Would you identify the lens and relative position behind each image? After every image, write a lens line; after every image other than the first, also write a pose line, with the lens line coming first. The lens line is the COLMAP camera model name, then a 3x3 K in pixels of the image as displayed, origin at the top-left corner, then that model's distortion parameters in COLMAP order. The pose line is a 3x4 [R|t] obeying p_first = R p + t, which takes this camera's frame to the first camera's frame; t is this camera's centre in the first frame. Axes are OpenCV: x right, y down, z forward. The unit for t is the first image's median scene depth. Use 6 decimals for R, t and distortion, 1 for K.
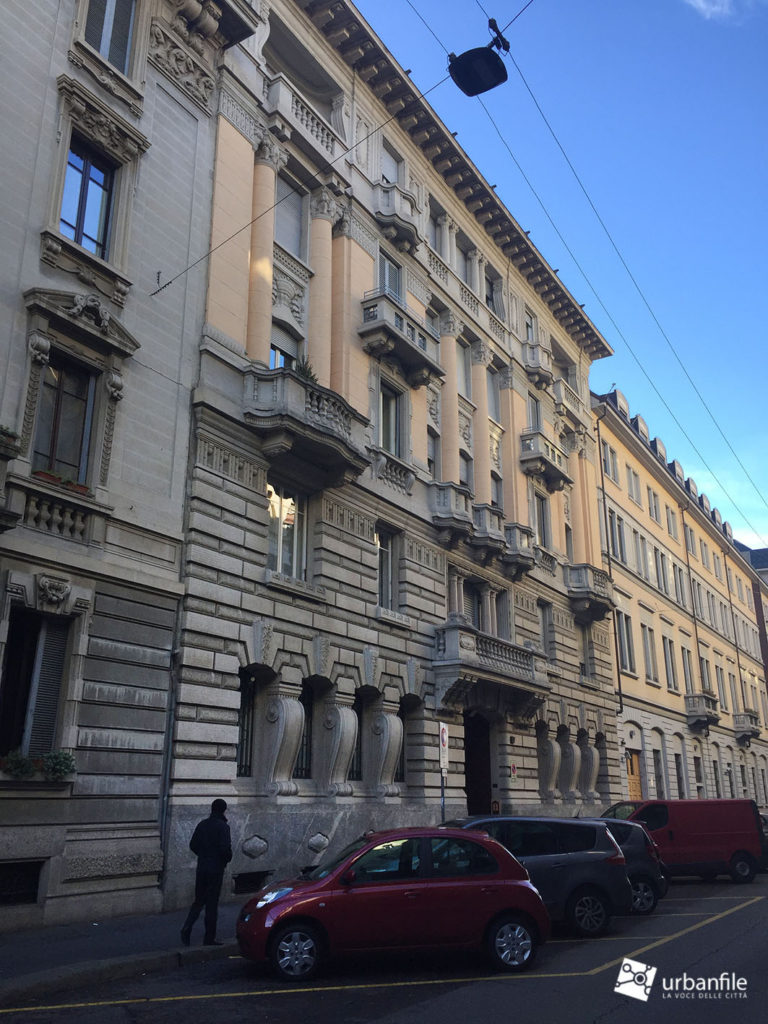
lens RADIAL K [[865.5, 0, 384.0], [0, 865.5, 512.0], [0, 0, 1]] dist [0.094190, -0.128746]
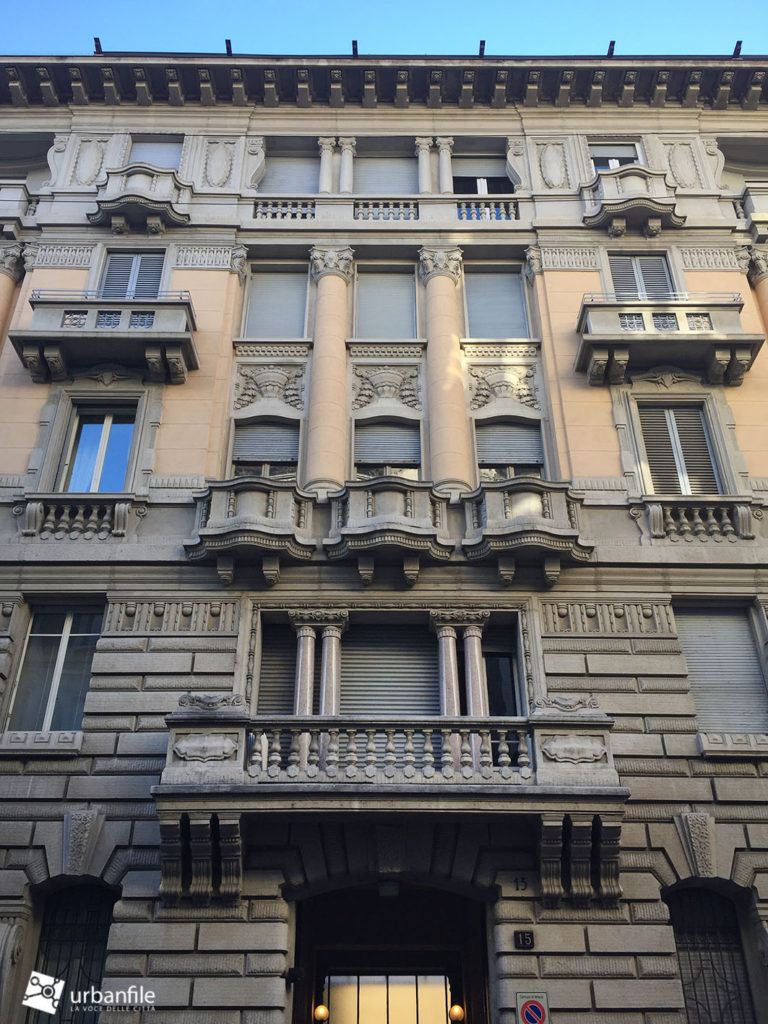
lens RADIAL K [[845.6, 0, 384.4], [0, 845.6, 607.4], [0, 0, 1]] dist [0.088181, -0.113938]
pose [[0.535027, -0.424978, -0.730164, 0.546605], [0.263971, 0.905089, -0.333365, 0.274300], [0.802537, -0.014383, 0.596429, 0.821375]]
